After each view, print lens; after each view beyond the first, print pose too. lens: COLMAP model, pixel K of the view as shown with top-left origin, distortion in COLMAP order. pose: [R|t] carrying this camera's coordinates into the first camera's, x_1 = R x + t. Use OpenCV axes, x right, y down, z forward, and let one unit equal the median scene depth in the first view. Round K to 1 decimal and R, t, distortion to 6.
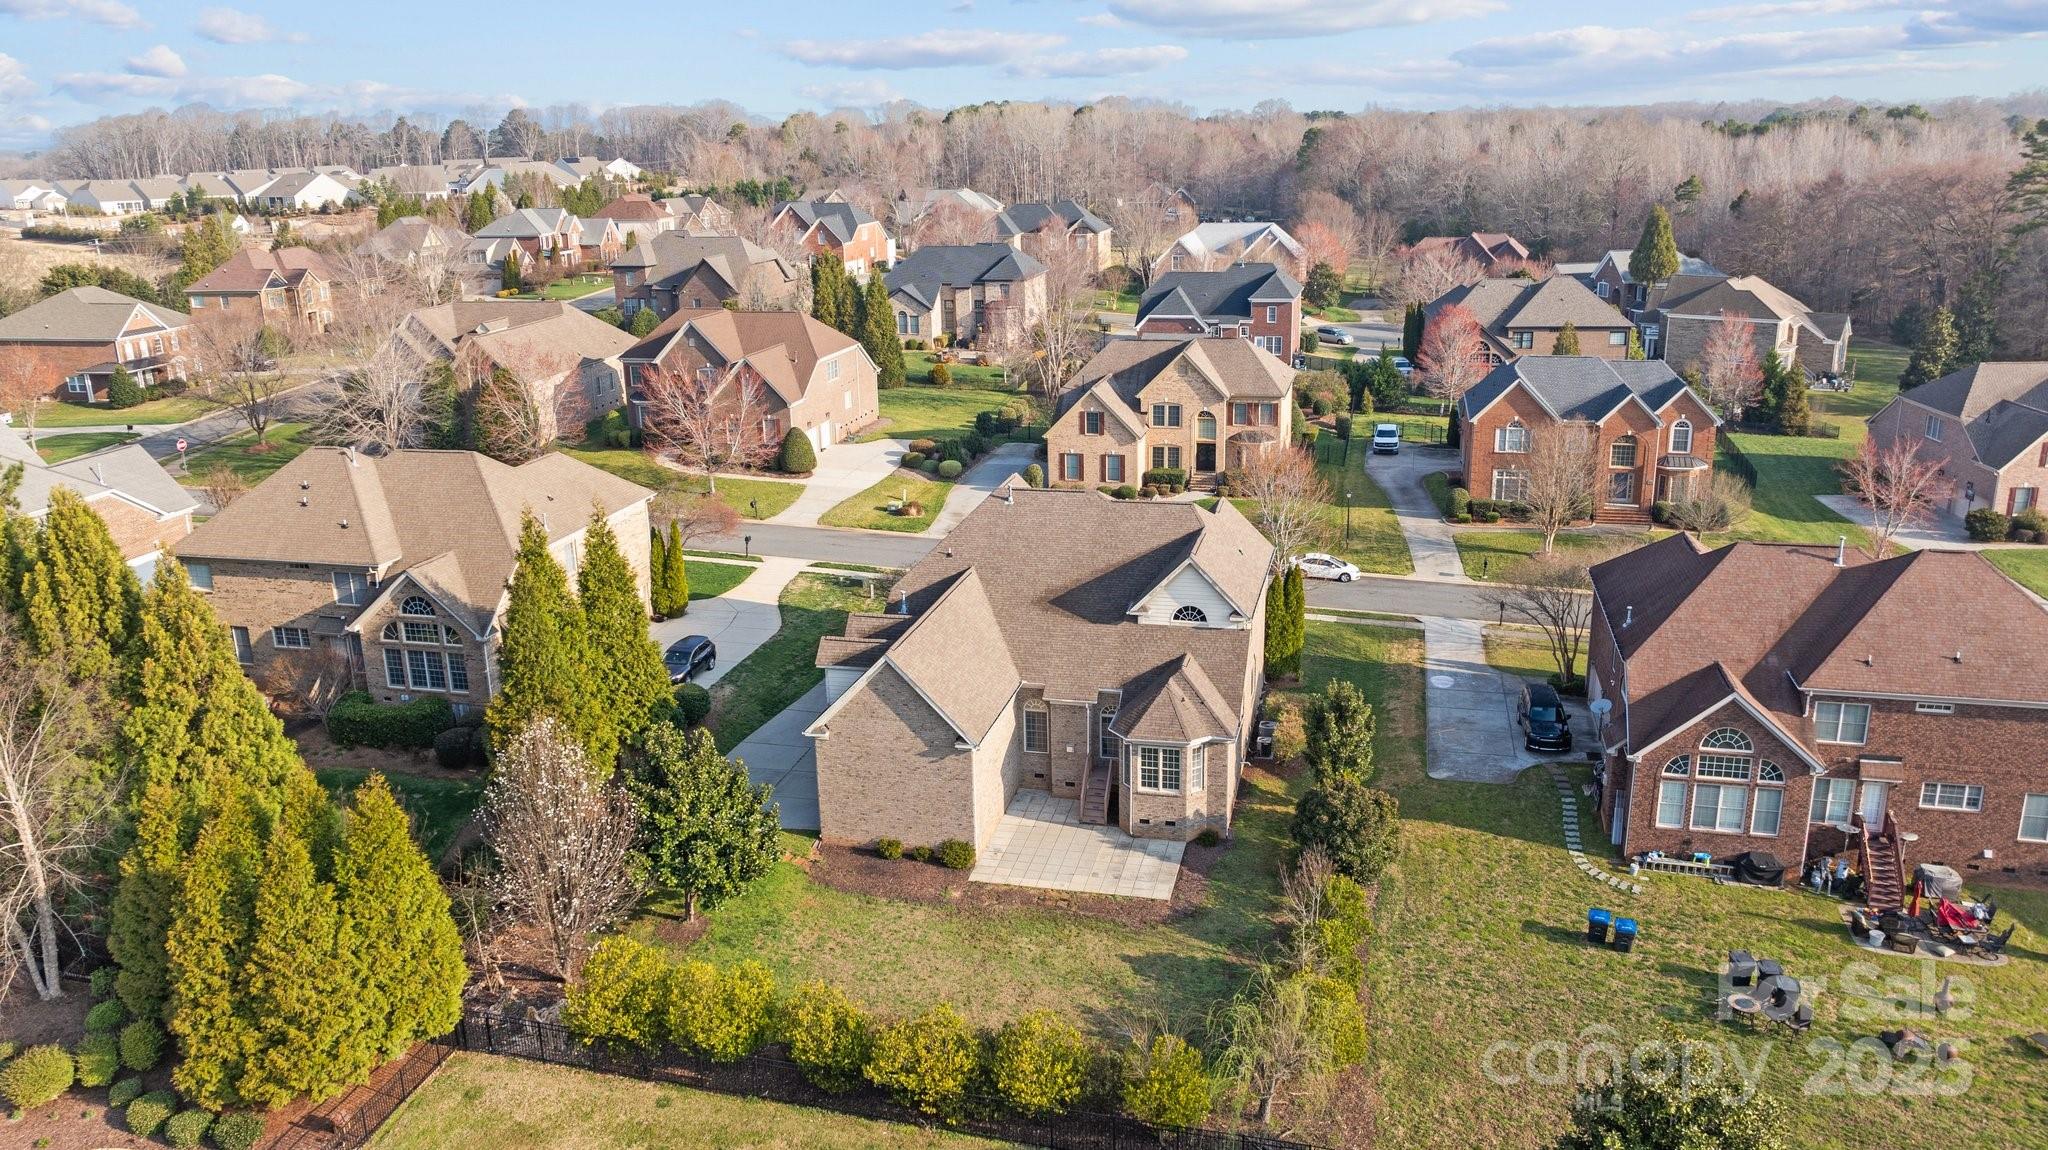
lens RADIAL K [[1497.2, 0, 1024.0], [0, 1497.2, 575.0], [0, 0, 1]] dist [-0.013649, -0.009942]
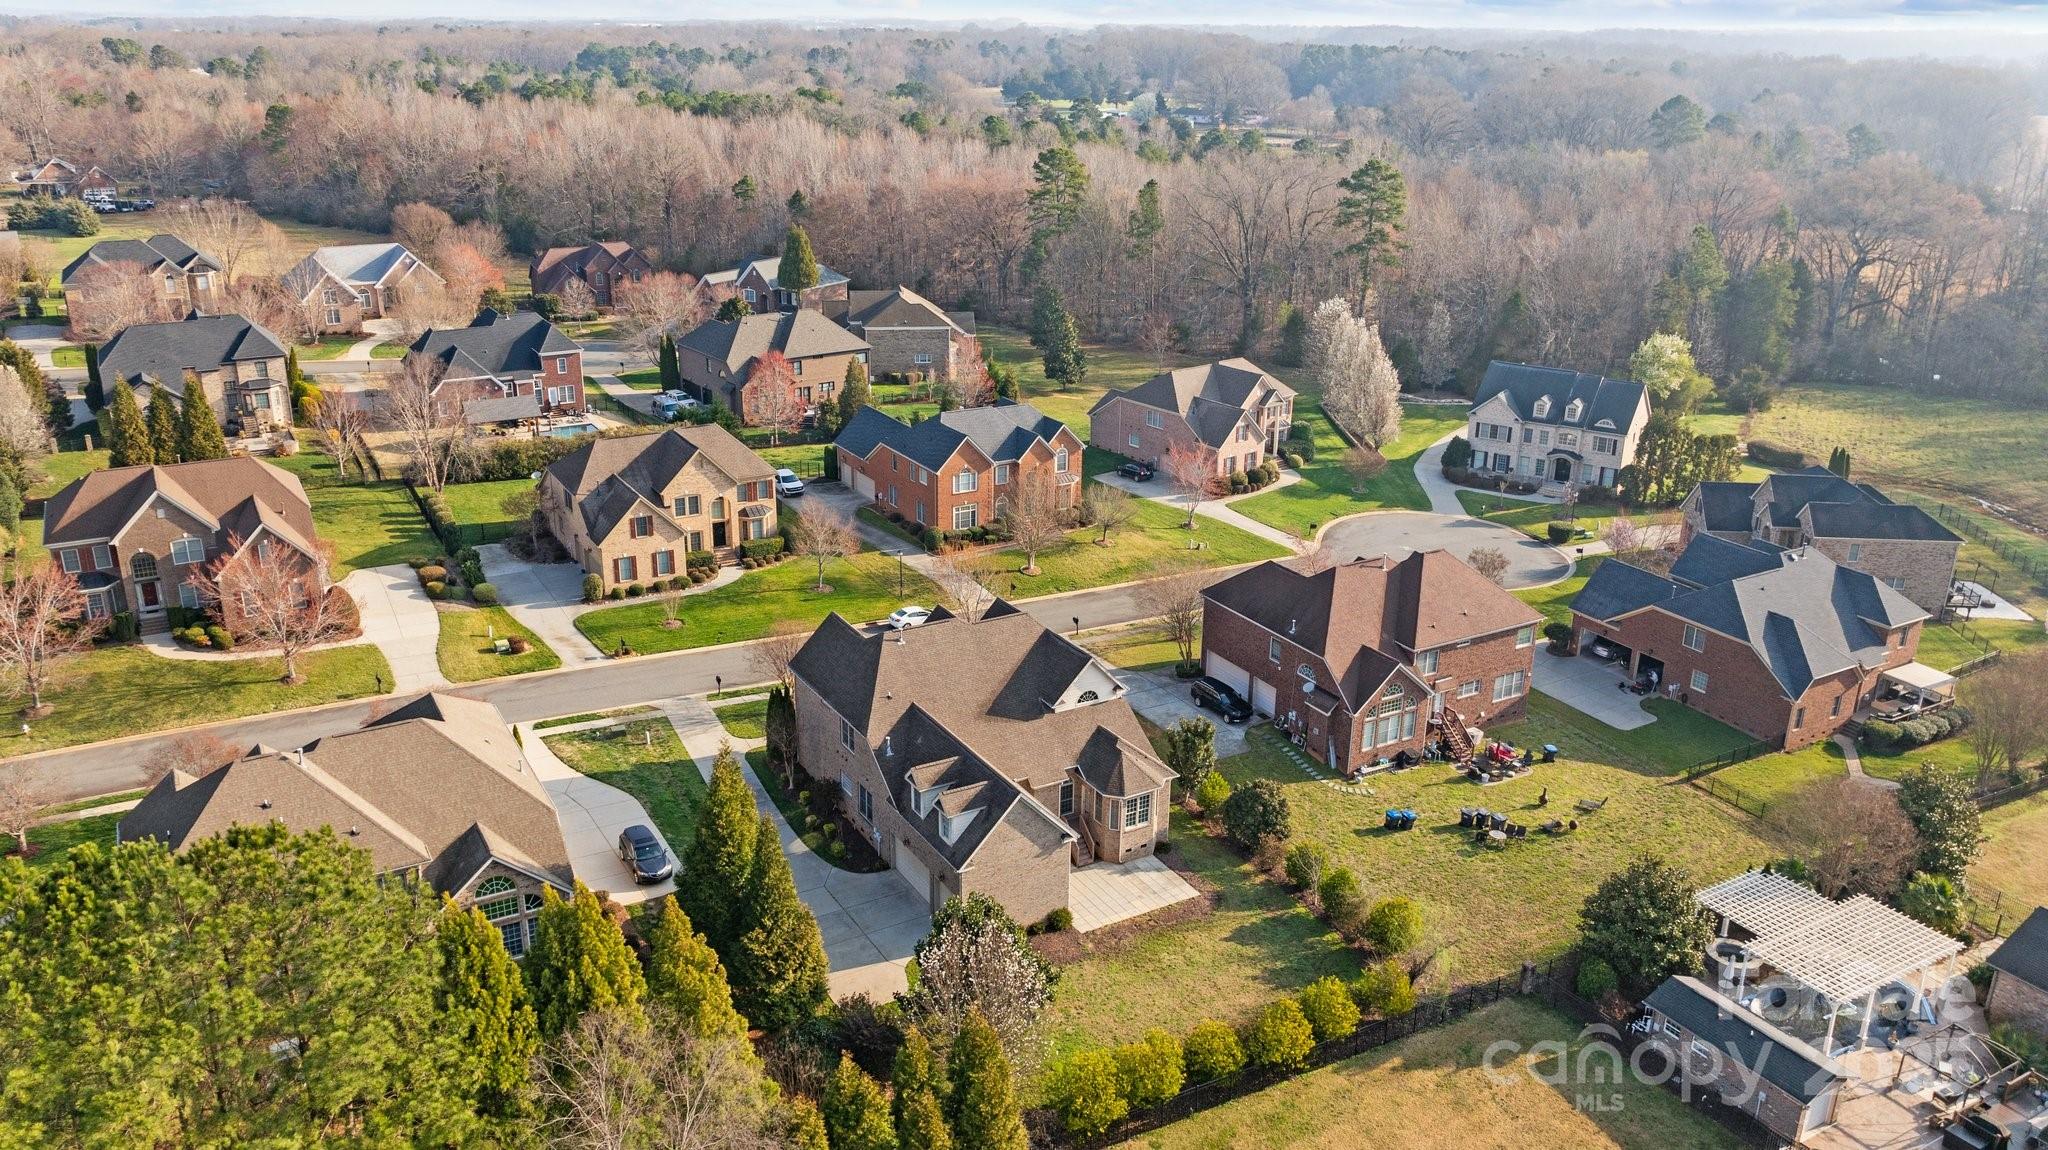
lens RADIAL K [[1514.2, 0, 1010.8], [0, 1514.2, 567.7], [0, 0, 1]] dist [-0.010555, -0.002837]
pose [[0.726507, -0.204588, 0.655997, -0.636408], [0.170257, 0.978476, 0.116604, -0.202750], [-0.665733, 0.026974, 0.745702, 0.003742]]
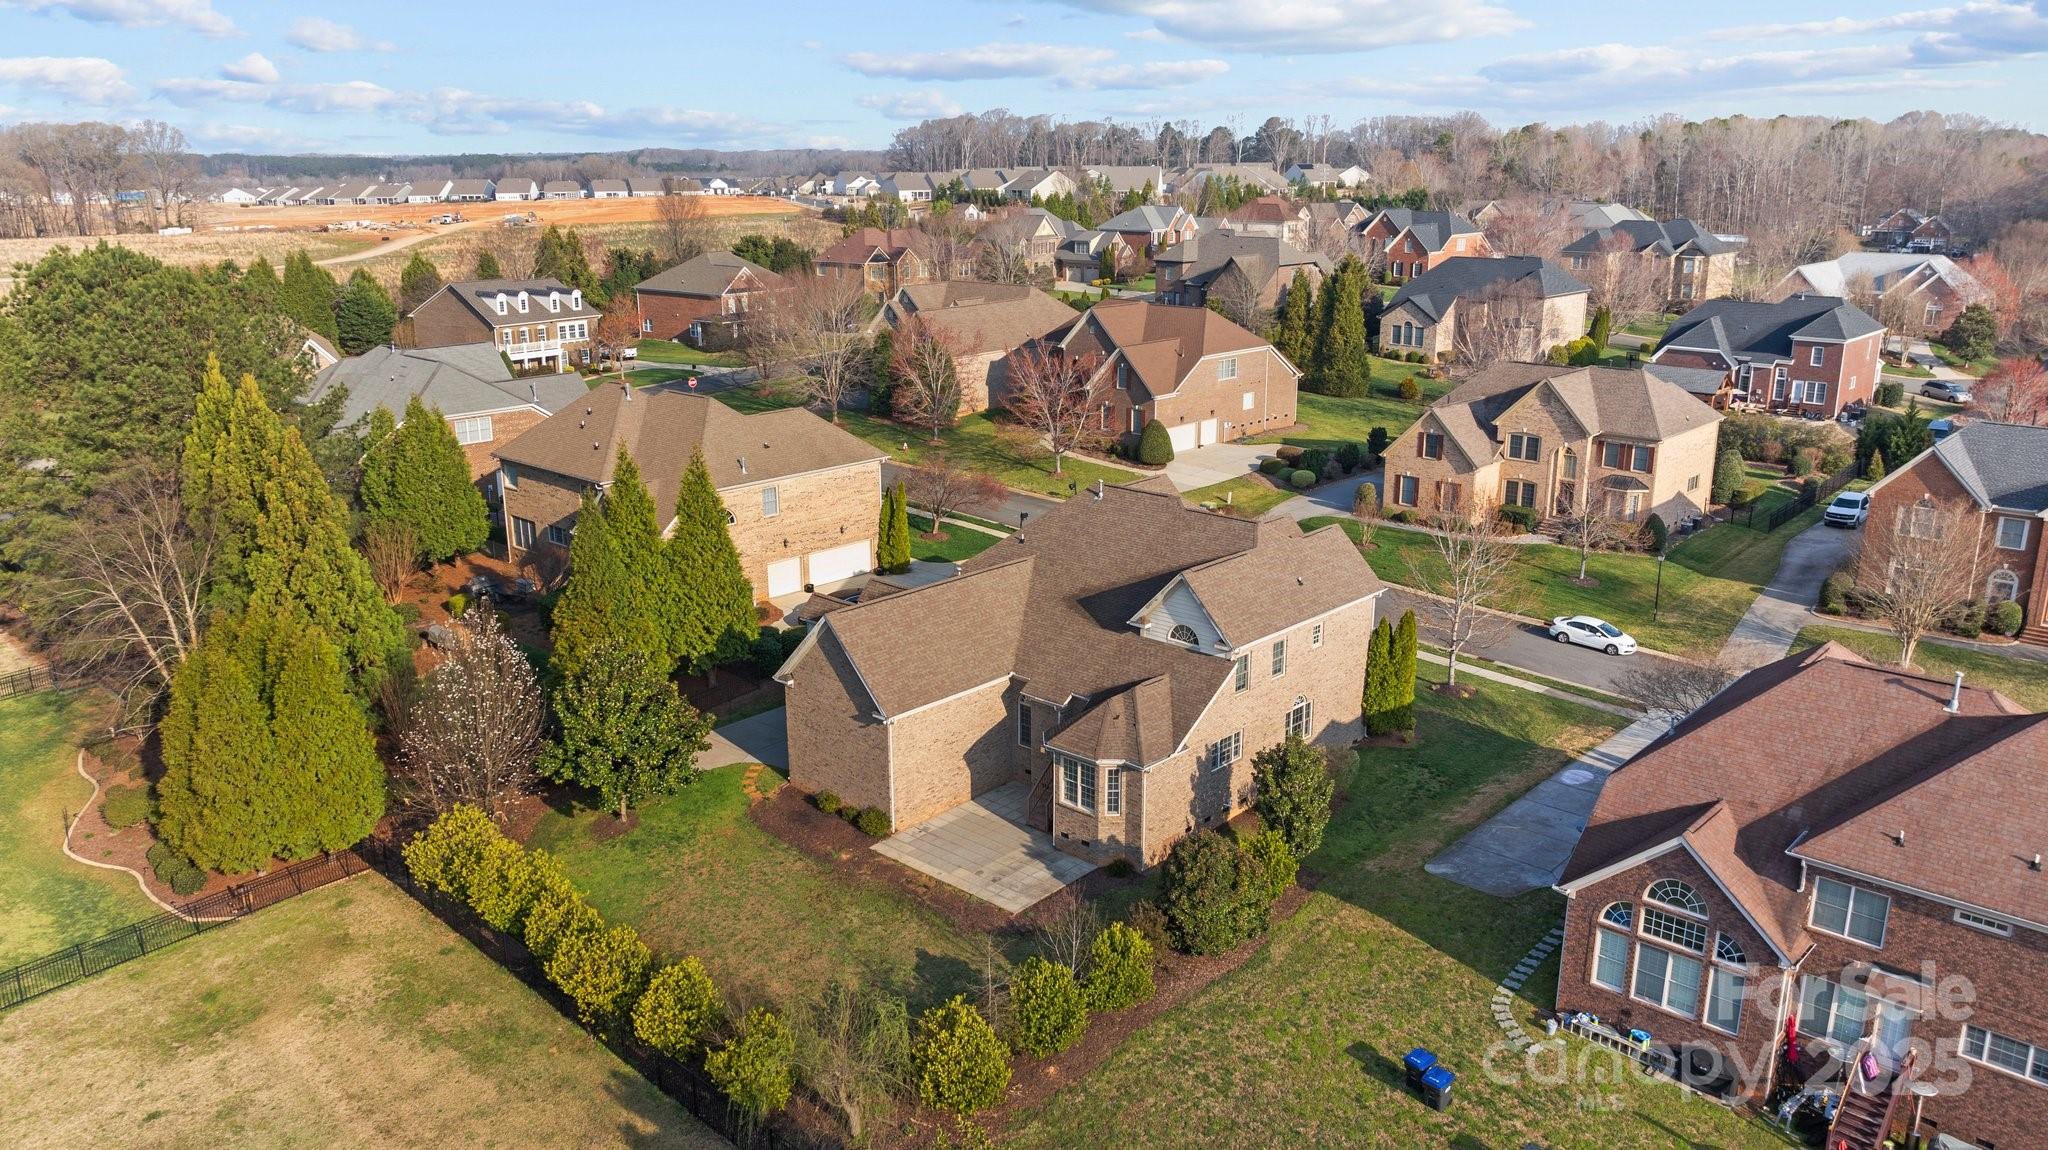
lens RADIAL K [[1482.8, 0, 1024.0], [0, 1482.8, 575.0], [0, 0, 1]] dist [-0.038259, 0.038608]
pose [[0.873415, 0.149459, -0.463474, 0.341519], [-0.151314, 0.987920, 0.033430, -0.019950], [0.462872, 0.040932, 0.885480, 0.102761]]
